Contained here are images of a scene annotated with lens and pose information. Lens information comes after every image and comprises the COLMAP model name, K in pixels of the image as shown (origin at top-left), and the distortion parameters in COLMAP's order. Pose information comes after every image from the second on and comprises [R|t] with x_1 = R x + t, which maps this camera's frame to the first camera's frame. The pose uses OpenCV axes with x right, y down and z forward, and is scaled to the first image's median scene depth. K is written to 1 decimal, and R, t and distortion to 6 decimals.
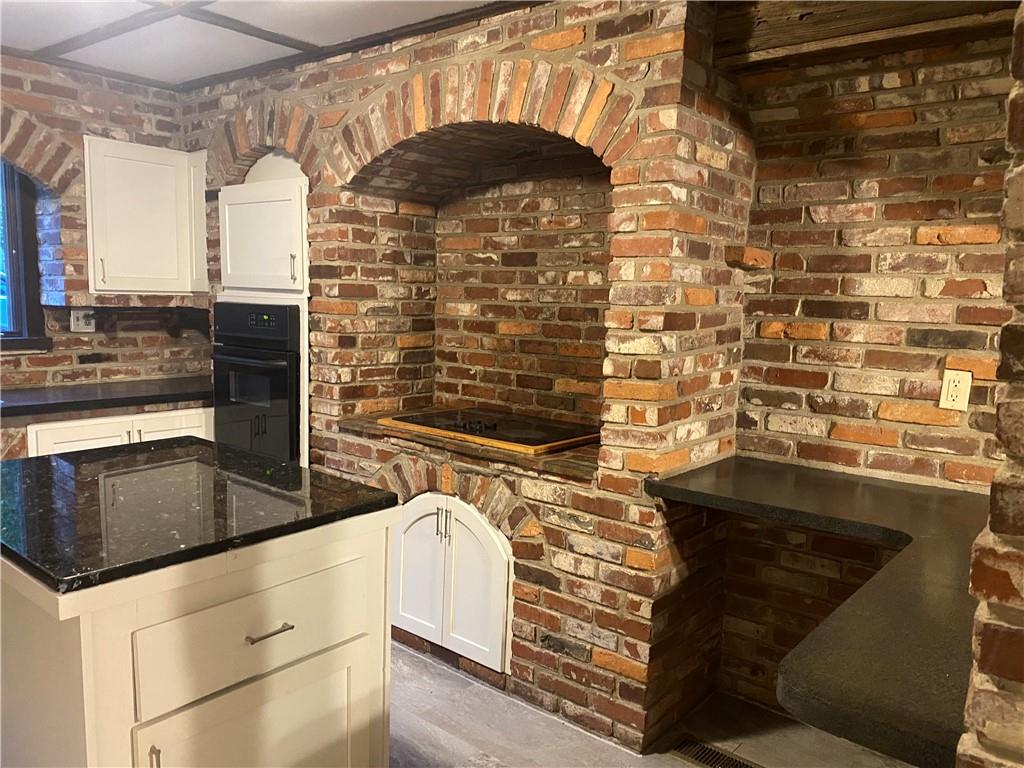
lens RADIAL K [[779.5, 0, 504.7], [0, 779.5, 385.4], [0, 0, 1]] dist [0.047022, -0.047755]
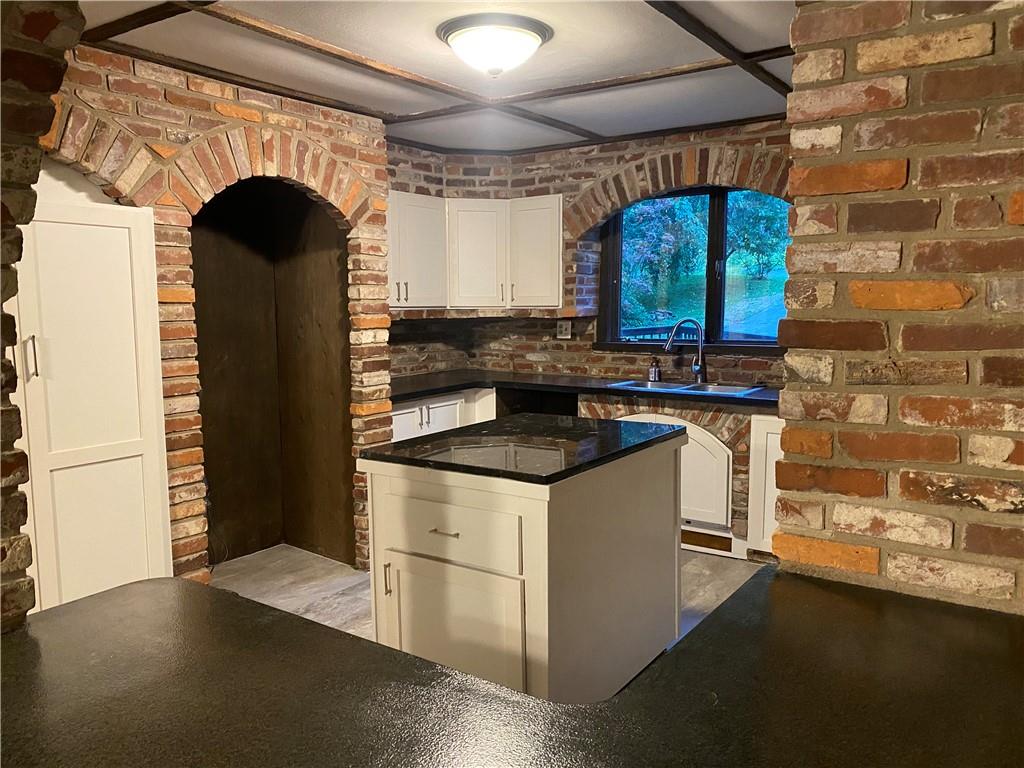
lens RADIAL K [[779.5, 0, 506.2], [0, 779.5, 391.9], [0, 0, 1]] dist [0.047022, -0.047755]
pose [[0.084184, 0.089269, -0.992444, 0.540281], [-0.109129, 0.990814, 0.079866, -0.037913], [0.990456, 0.101581, 0.093152, 0.441200]]
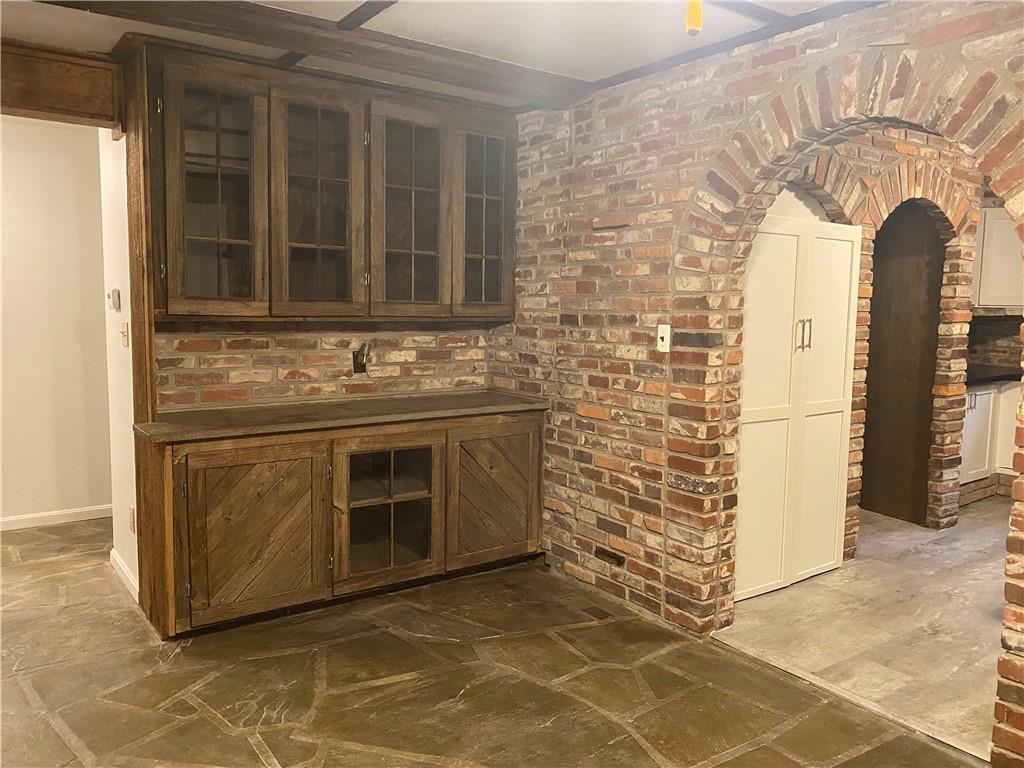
lens RADIAL K [[779.5, 0, 517.4], [0, 779.5, 376.4], [0, 0, 1]] dist [0.047022, -0.047755]
pose [[-0.230776, 0.064667, -0.970856, 0.867382], [-0.133176, 0.986300, 0.097352, 0.042613], [0.963850, 0.151761, -0.219002, -0.068564]]
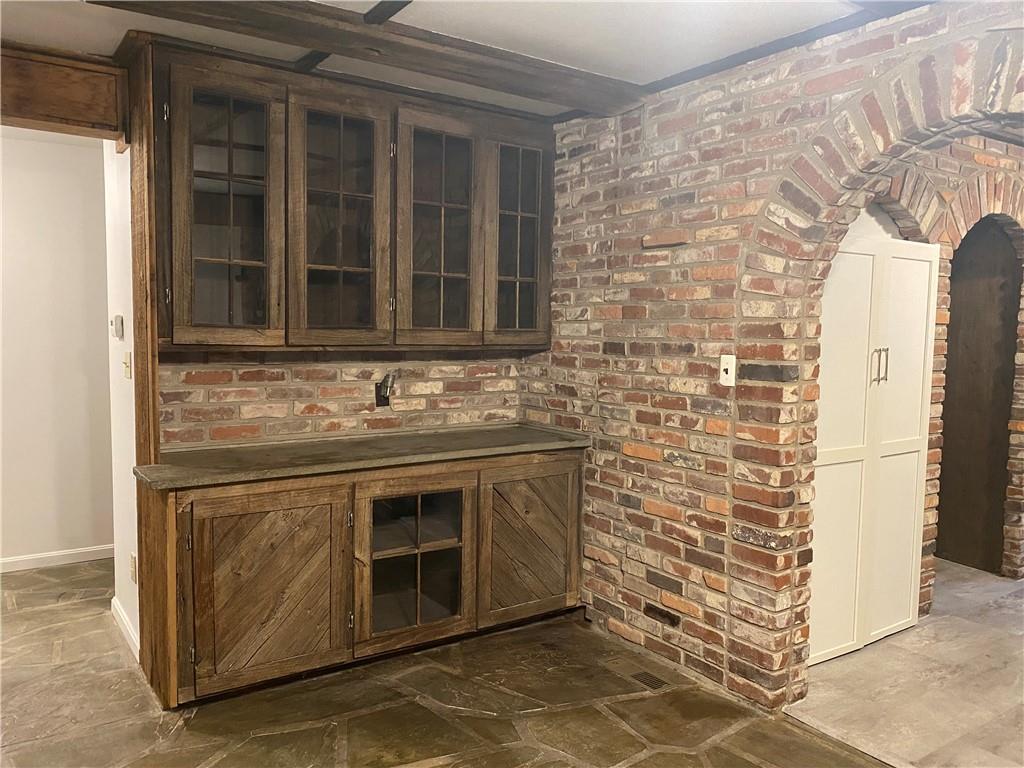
lens RADIAL K [[779.5, 0, 507.2], [0, 779.5, 386.4], [0, 0, 1]] dist [0.047022, -0.047755]
pose [[-0.257498, 0.047737, -0.965099, 0.776516], [-0.132891, 0.987539, 0.084304, 0.042959], [0.957097, 0.149961, -0.247945, -0.125807]]
